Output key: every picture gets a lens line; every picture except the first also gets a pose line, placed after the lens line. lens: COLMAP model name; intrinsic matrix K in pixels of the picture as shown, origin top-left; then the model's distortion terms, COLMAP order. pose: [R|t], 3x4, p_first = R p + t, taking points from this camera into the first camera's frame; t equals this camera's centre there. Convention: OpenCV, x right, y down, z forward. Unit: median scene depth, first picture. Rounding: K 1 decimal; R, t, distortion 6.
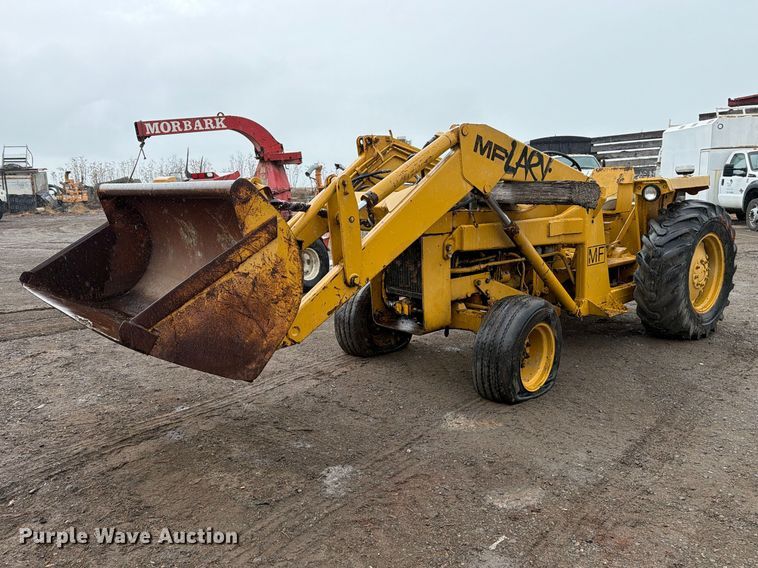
lens RADIAL K [[616.9, 0, 381.7], [0, 616.9, 308.5], [0, 0, 1]] dist [0.050213, -0.050311]
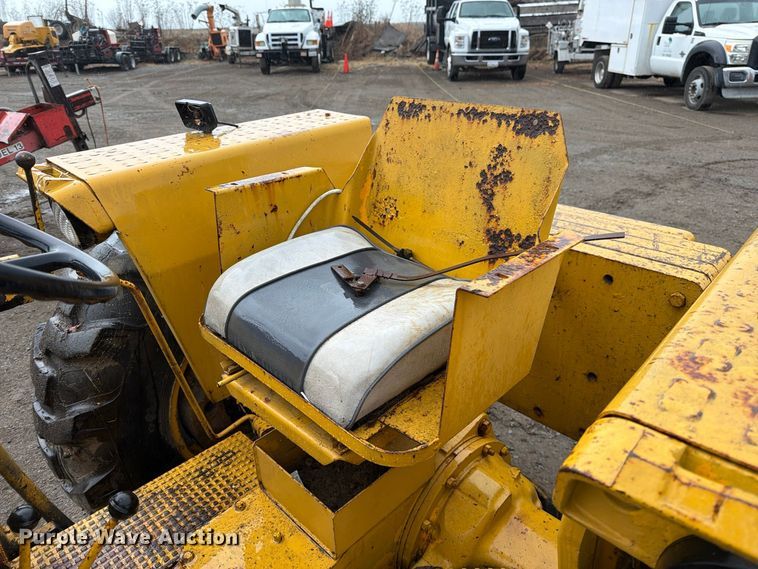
lens RADIAL K [[533.7, 0, 373.1], [0, 533.7, 283.1], [0, 0, 1]] dist [0.046901, -0.055178]
pose [[0.996279, -0.029221, 0.081085, 0.399677], [0.008593, 0.969764, 0.243893, -0.246585], [-0.085760, -0.242289, 0.966406, 0.981548]]
